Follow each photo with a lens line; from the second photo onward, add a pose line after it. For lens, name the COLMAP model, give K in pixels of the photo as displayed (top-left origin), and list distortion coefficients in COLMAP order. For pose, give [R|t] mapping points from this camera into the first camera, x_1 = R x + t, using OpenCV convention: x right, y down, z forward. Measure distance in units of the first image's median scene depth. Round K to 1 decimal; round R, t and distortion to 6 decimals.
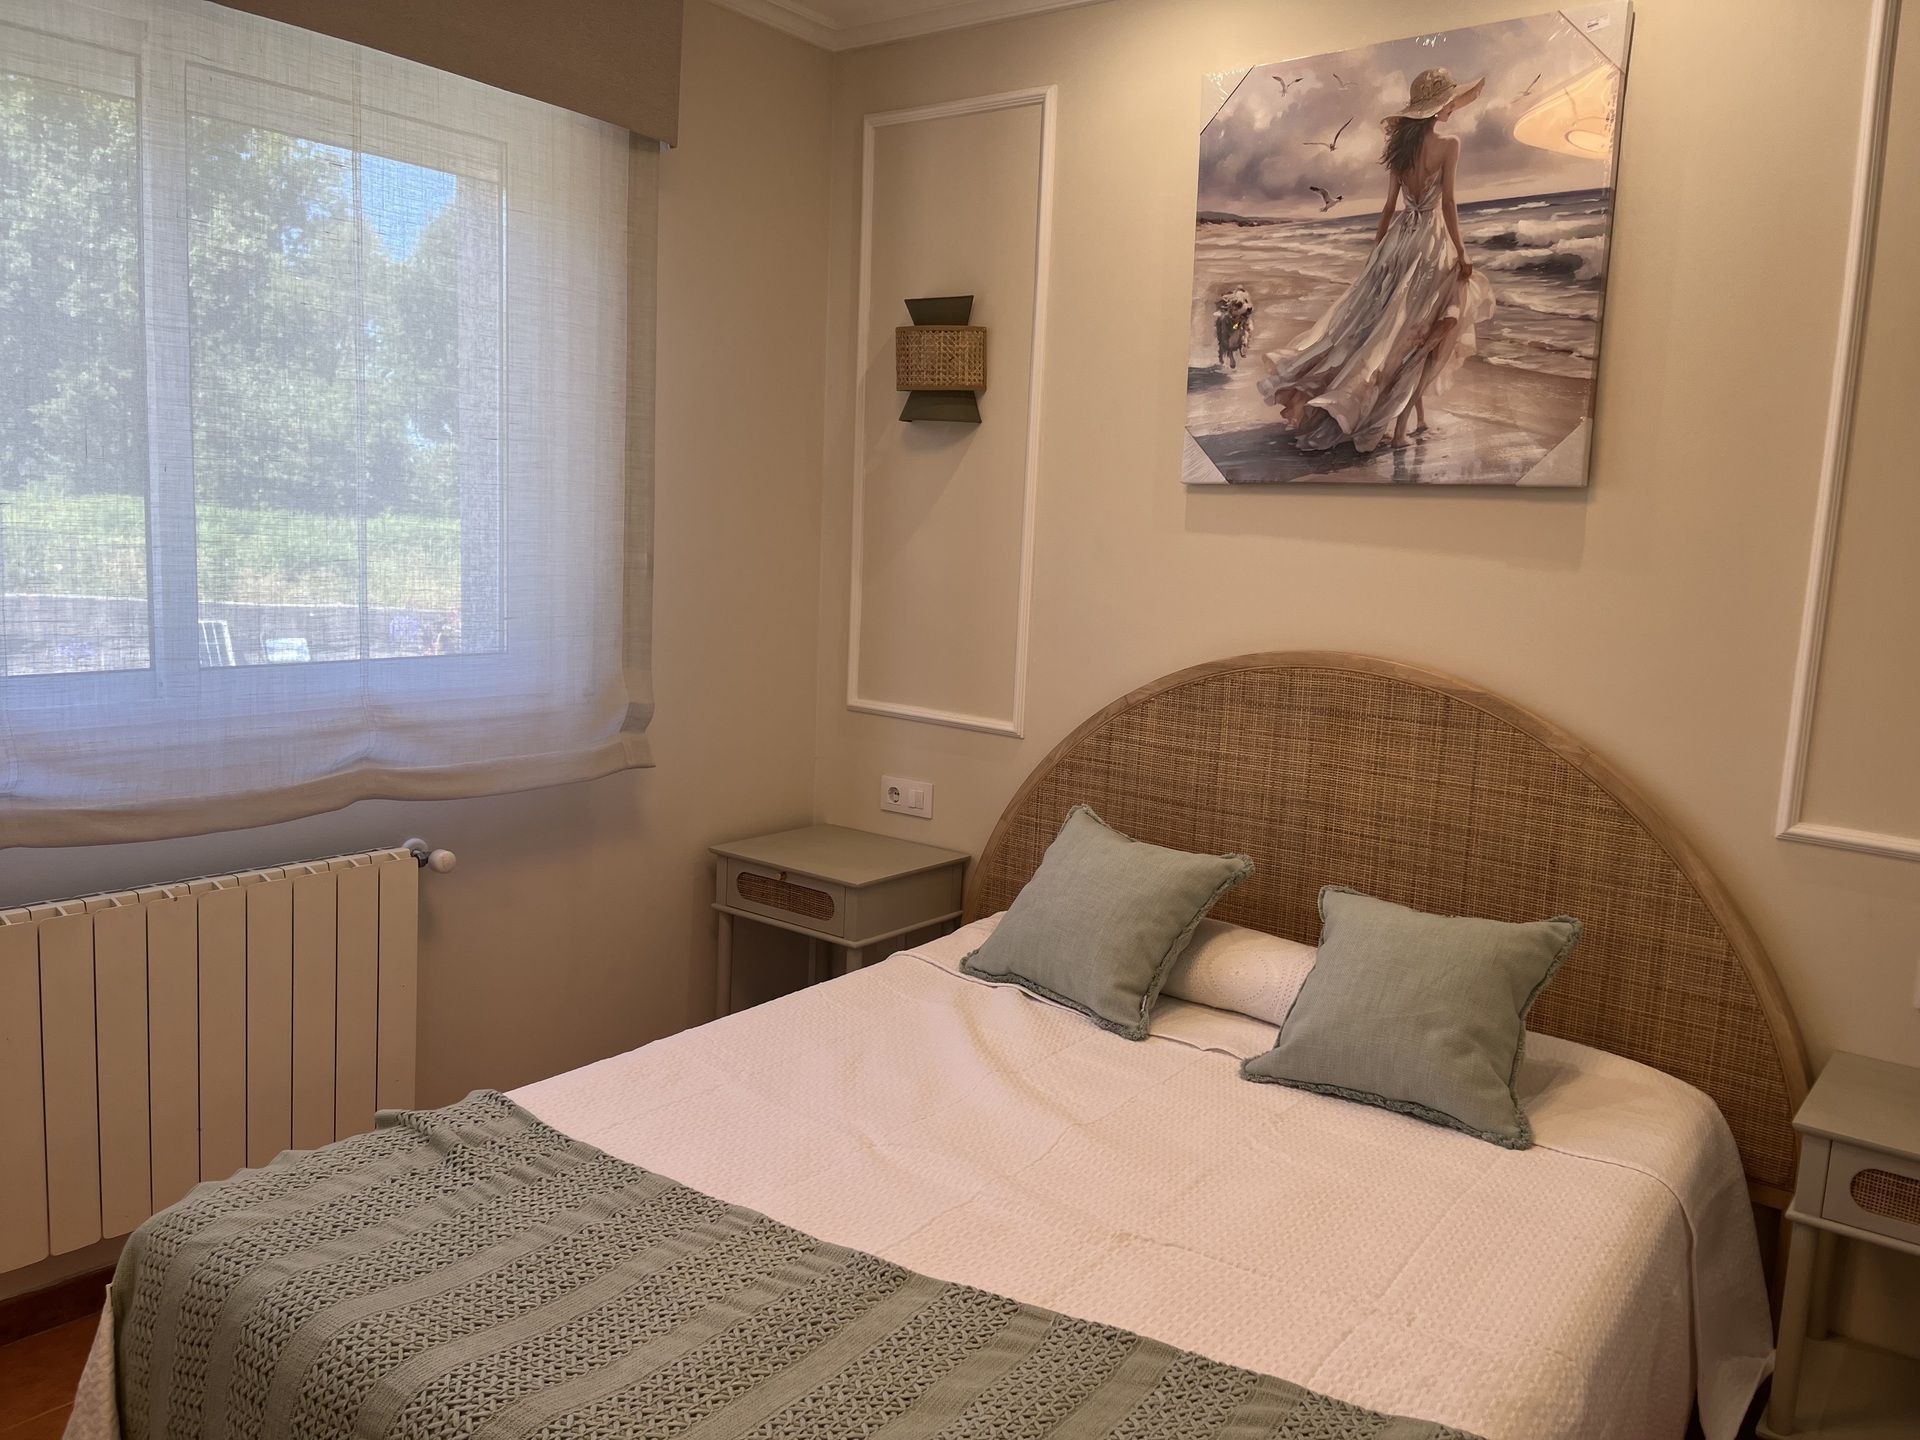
lens RADIAL K [[1451.3, 0, 992.1], [0, 1451.3, 715.5], [0, 0, 1]] dist [0.061084, -0.082690]
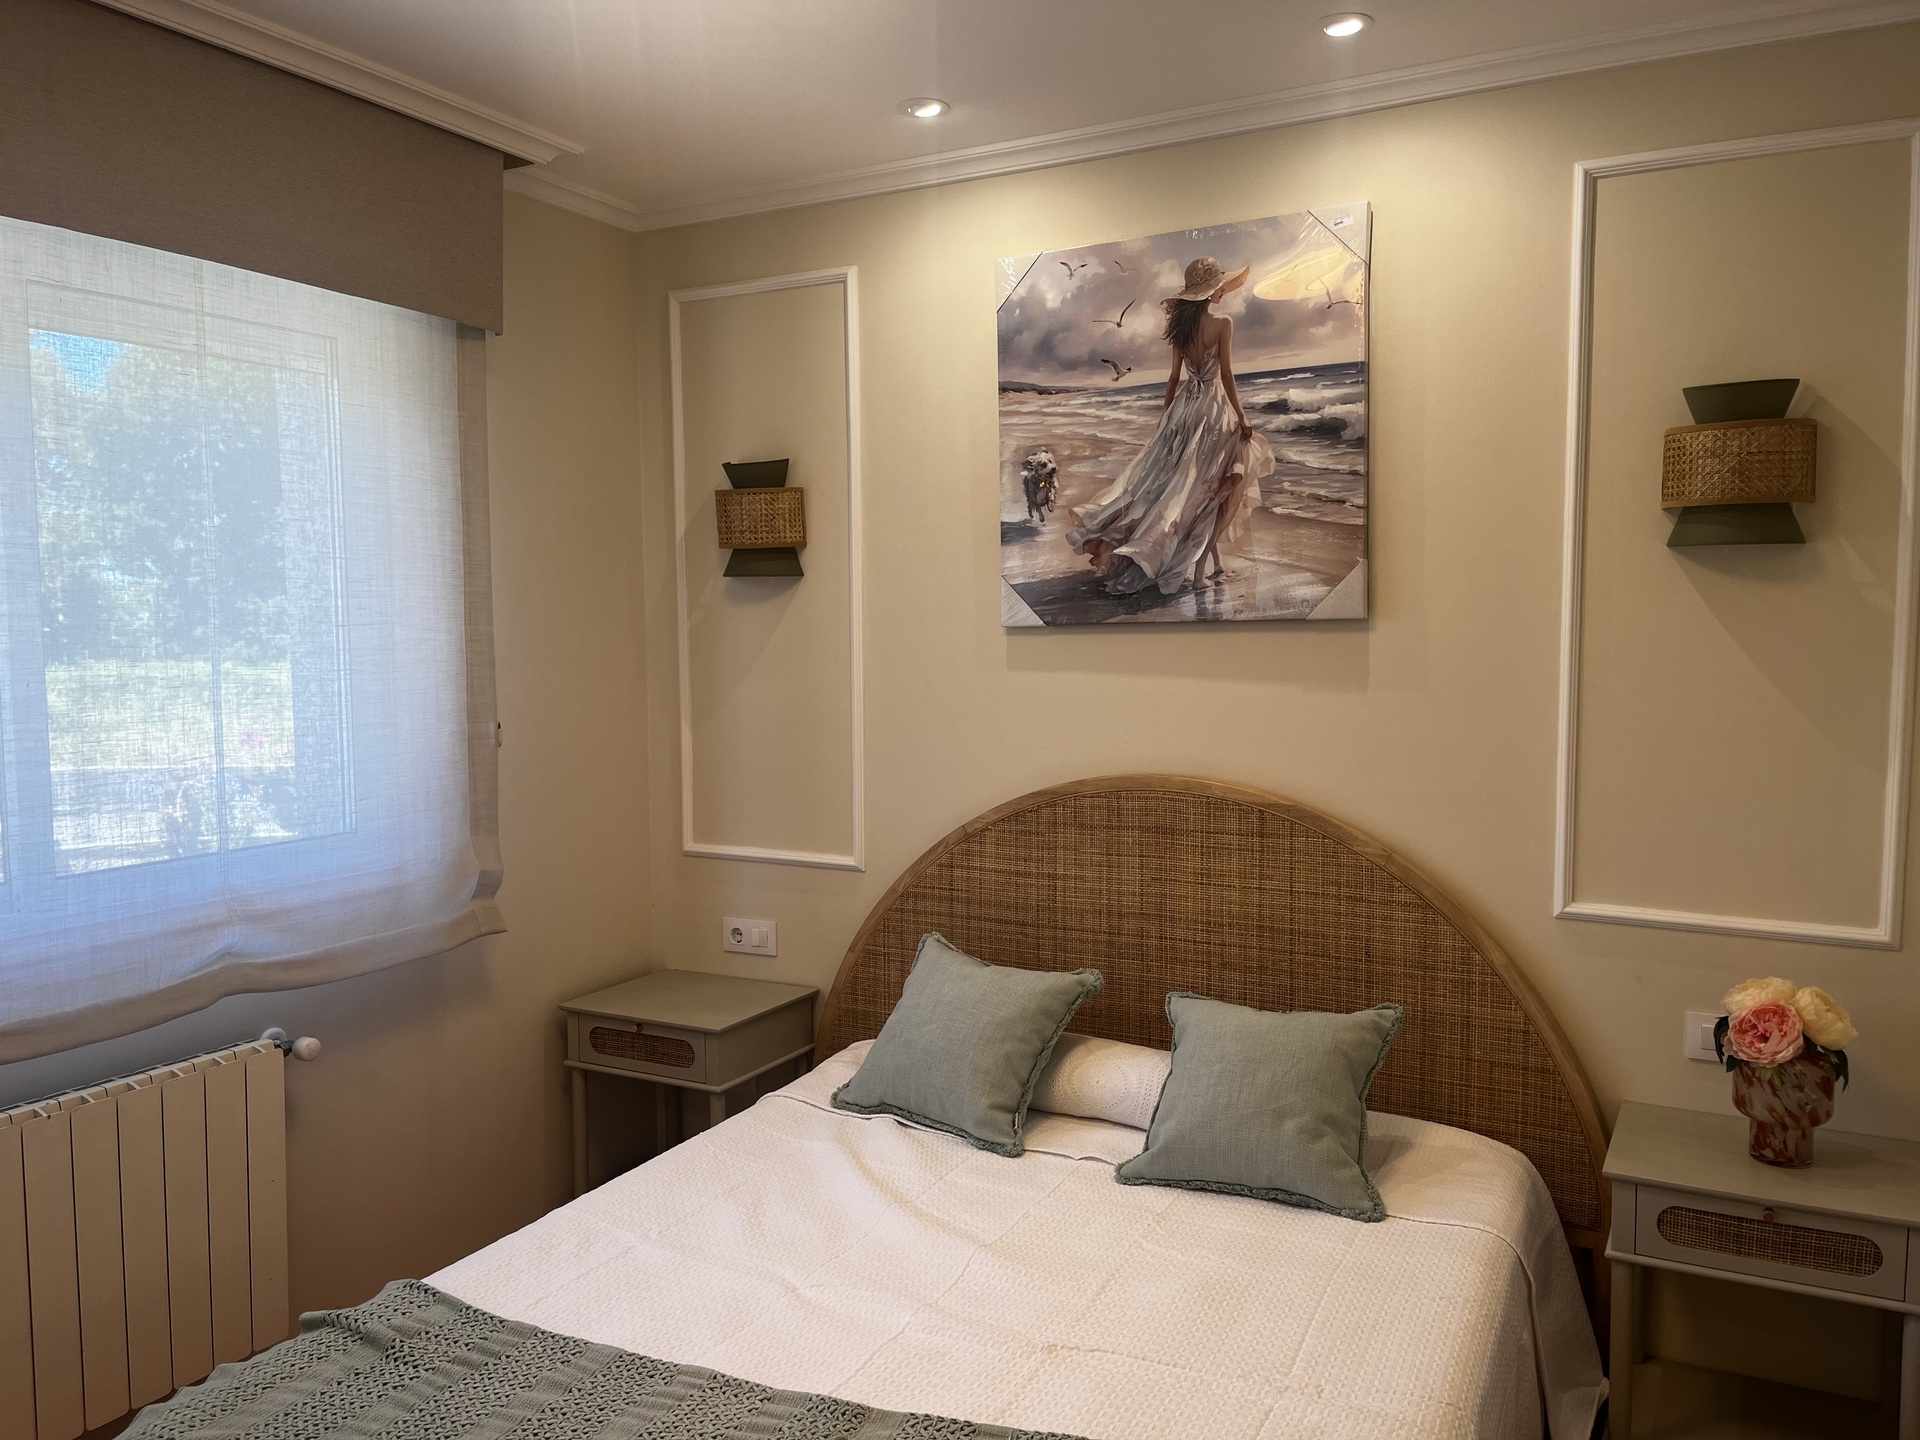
lens RADIAL K [[1451.3, 0, 949.1], [0, 1451.3, 730.5], [0, 0, 1]] dist [0.061084, -0.082690]
pose [[0.987519, -0.065705, 0.143138, -0.077262], [0.073754, 0.995937, -0.051669, -0.034183], [-0.139162, 0.061581, 0.988353, -0.062349]]
